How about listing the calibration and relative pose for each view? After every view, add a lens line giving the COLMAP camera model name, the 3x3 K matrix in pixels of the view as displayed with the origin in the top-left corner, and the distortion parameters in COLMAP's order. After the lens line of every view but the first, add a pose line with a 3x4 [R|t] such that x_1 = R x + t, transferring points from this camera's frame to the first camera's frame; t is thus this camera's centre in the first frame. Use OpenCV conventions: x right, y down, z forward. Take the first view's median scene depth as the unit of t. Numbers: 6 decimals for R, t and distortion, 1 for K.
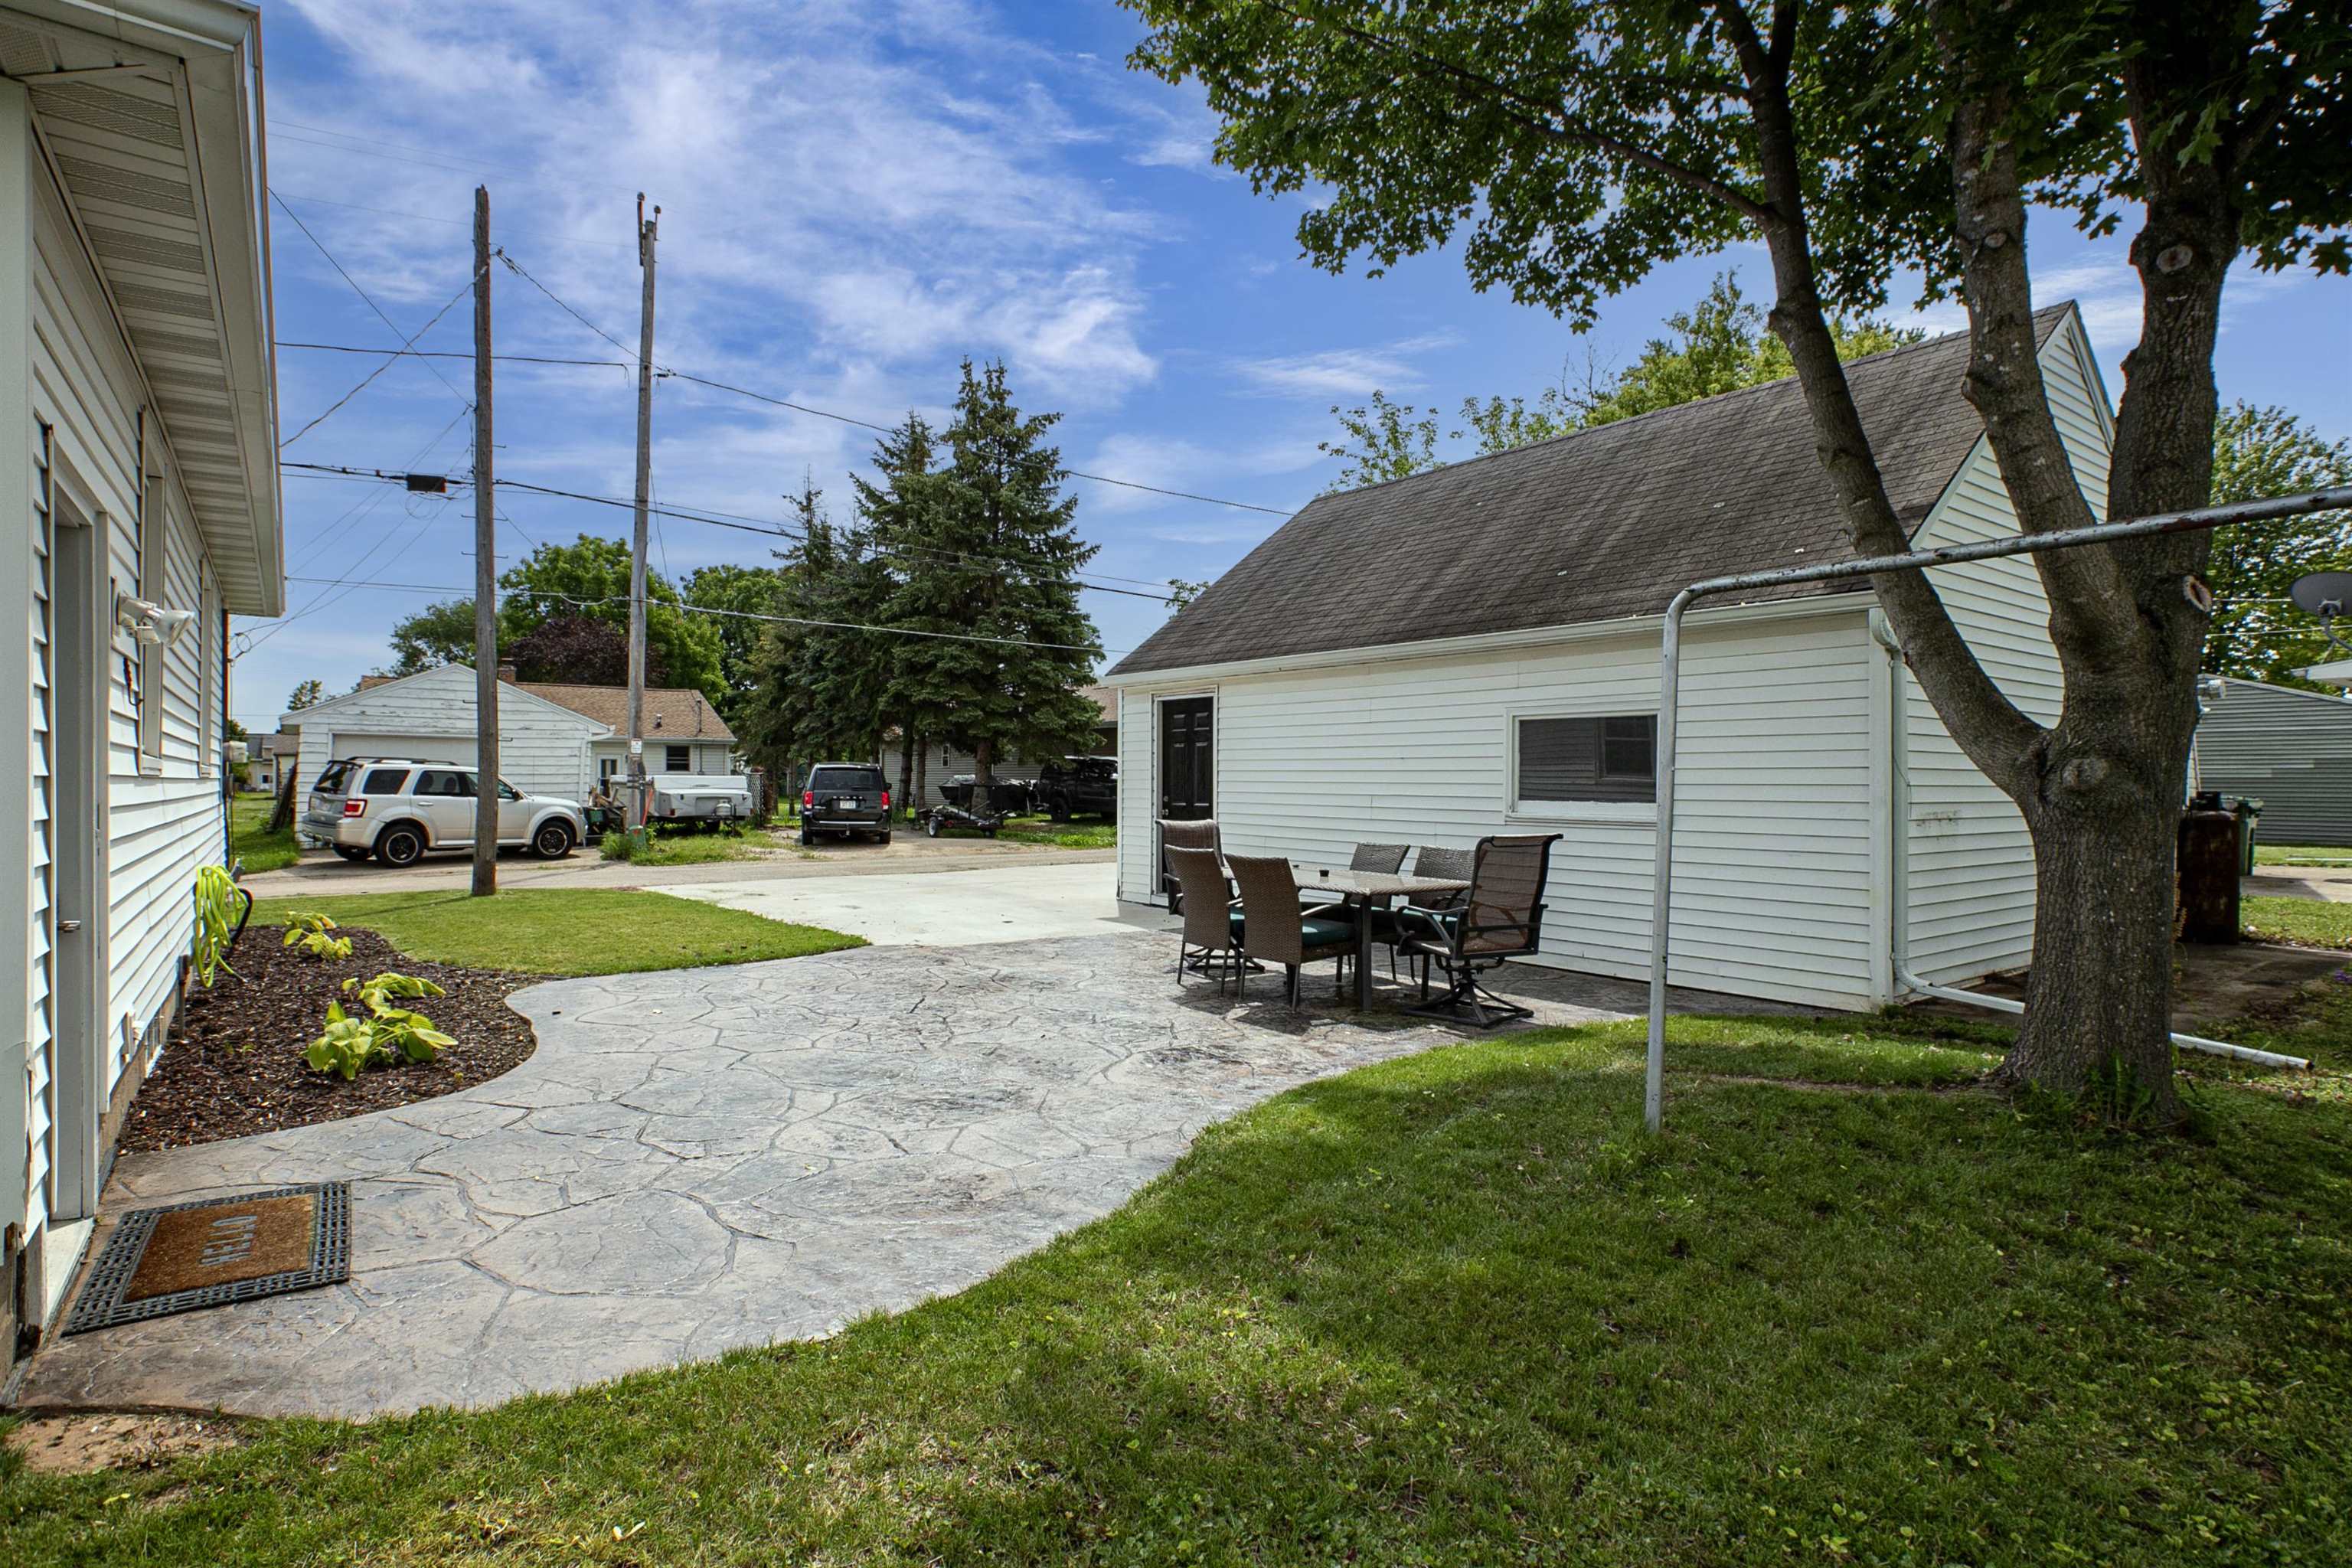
lens RADIAL K [[1134.8, 0, 1189.0], [0, 1134.8, 791.1], [0, 0, 1]] dist [-0.006799, -0.000347]
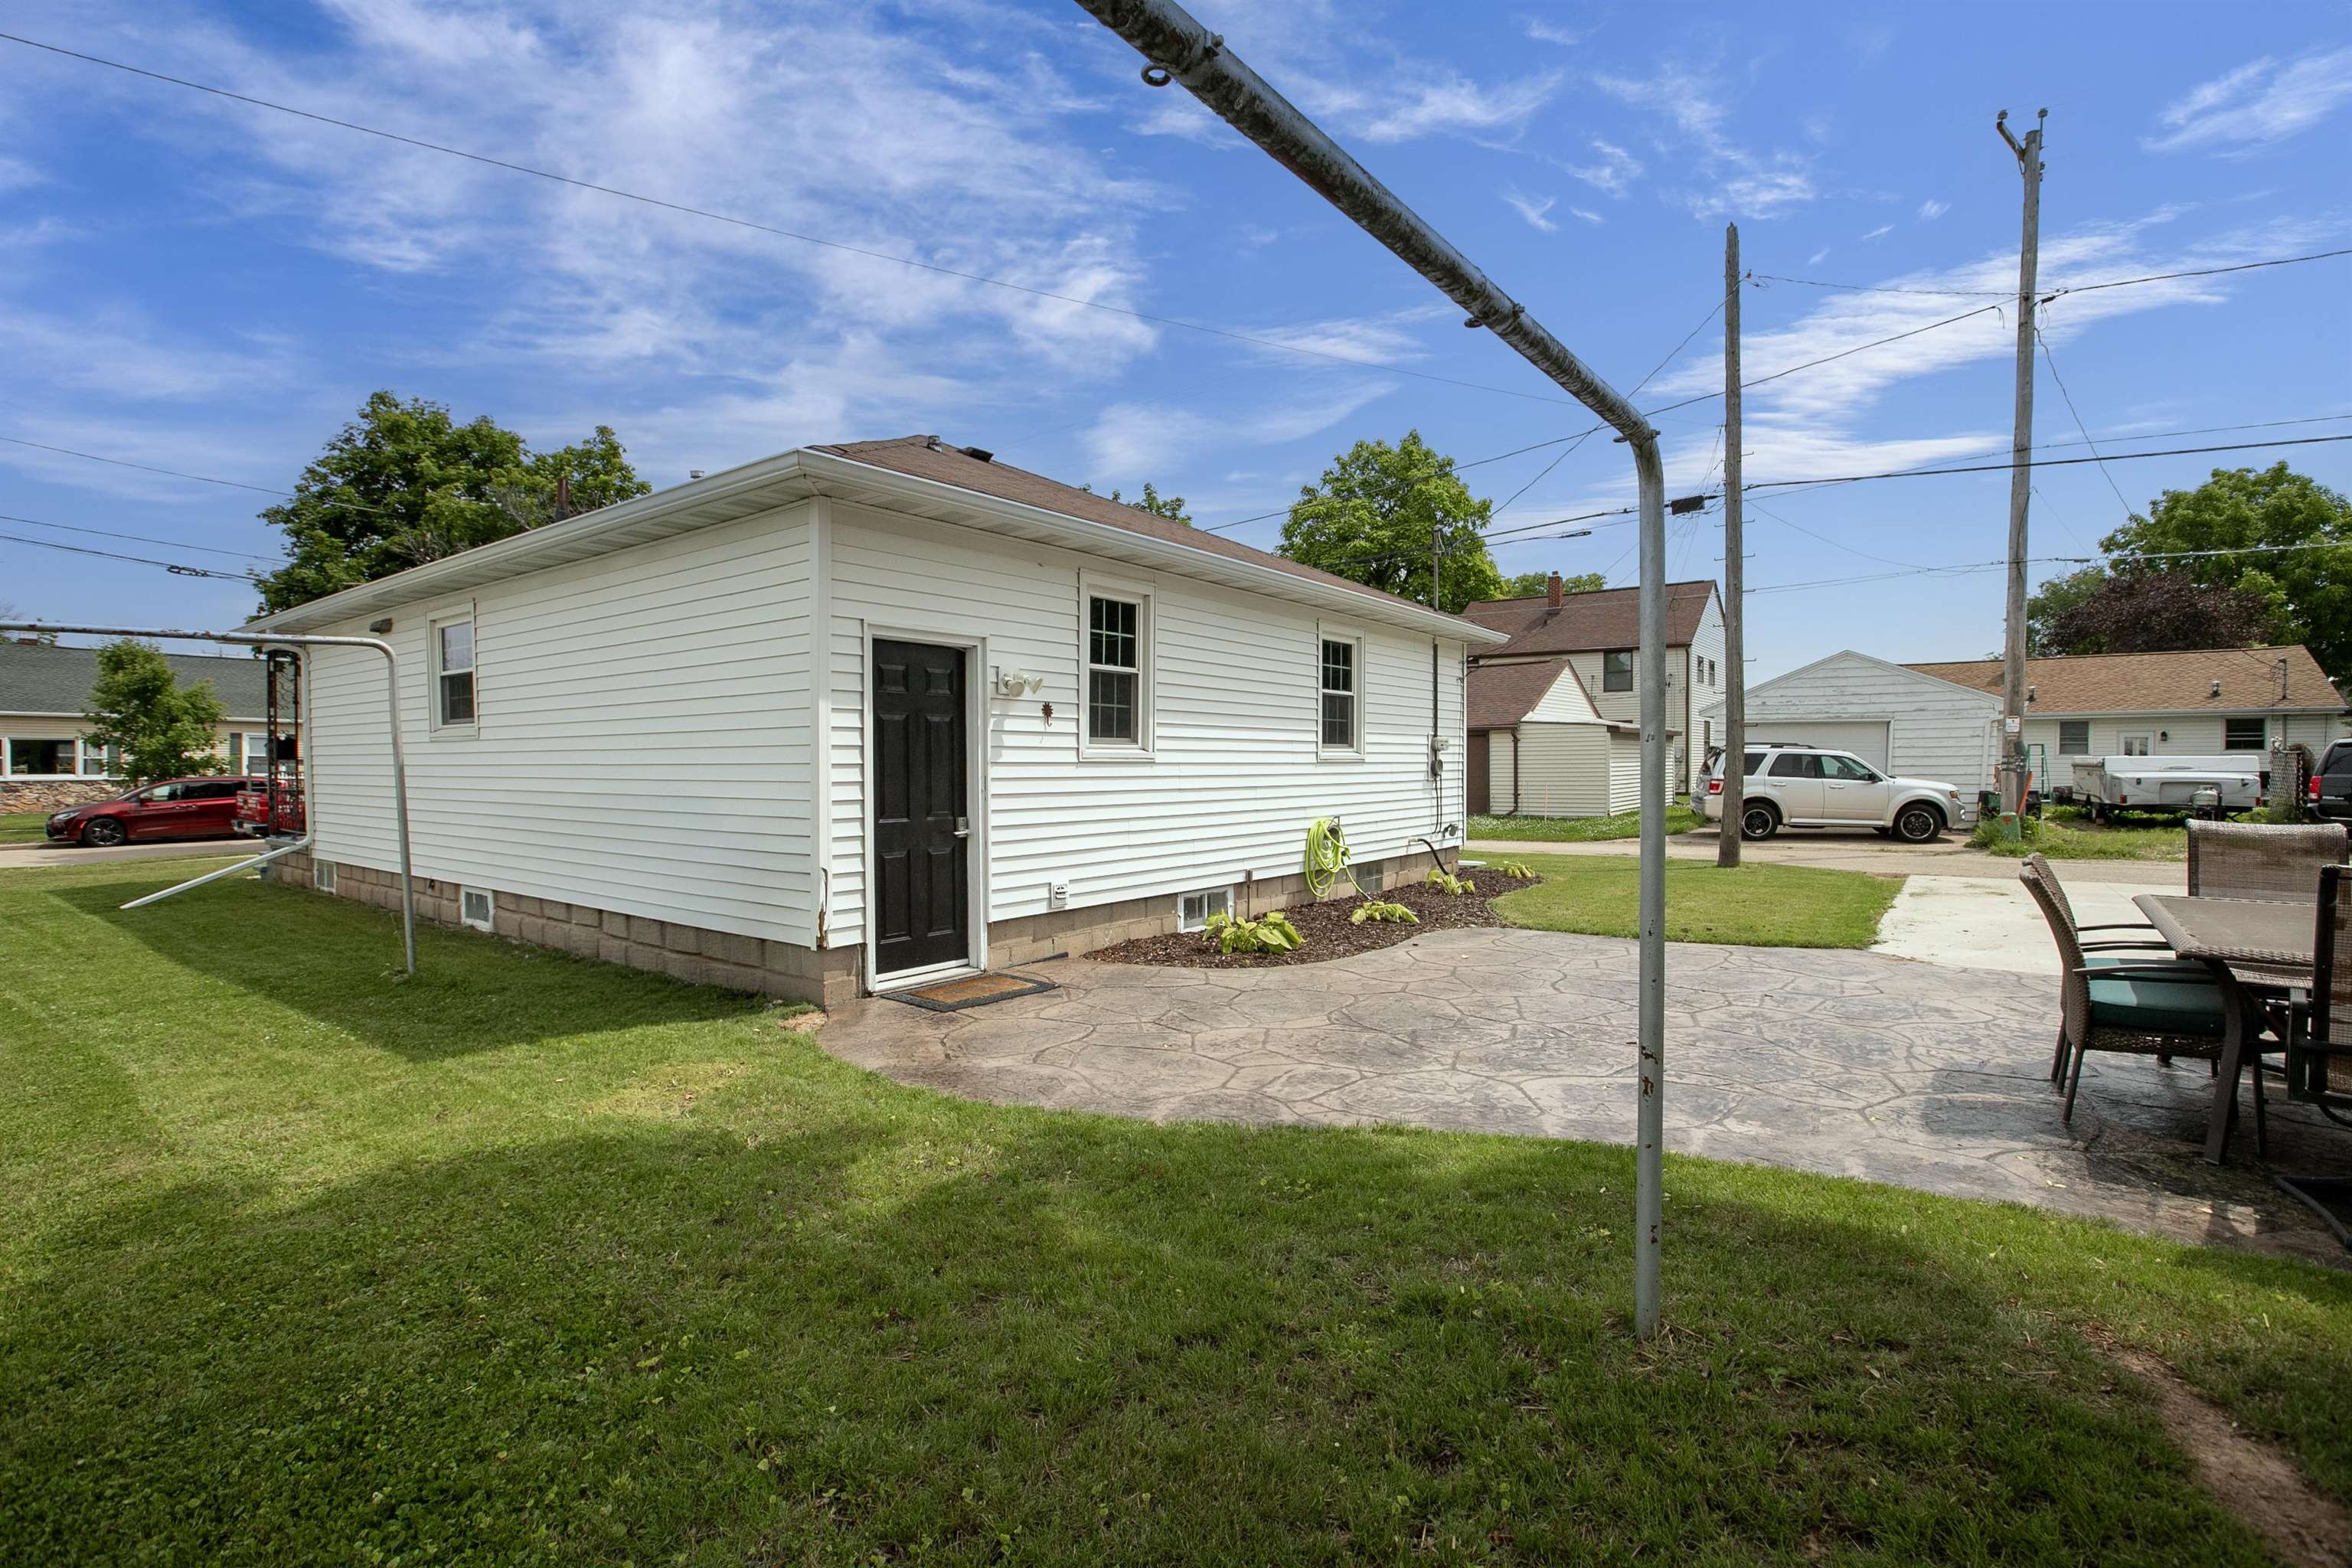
lens RADIAL K [[1134.8, 0, 1189.2], [0, 1134.8, 765.5], [0, 0, 1]] dist [-0.006799, -0.000347]
pose [[0.288713, -0.002203, -0.957413, 0.183394], [-0.005258, 0.999979, -0.003886, 0.000280], [0.957401, 0.006156, 0.288695, 0.117609]]
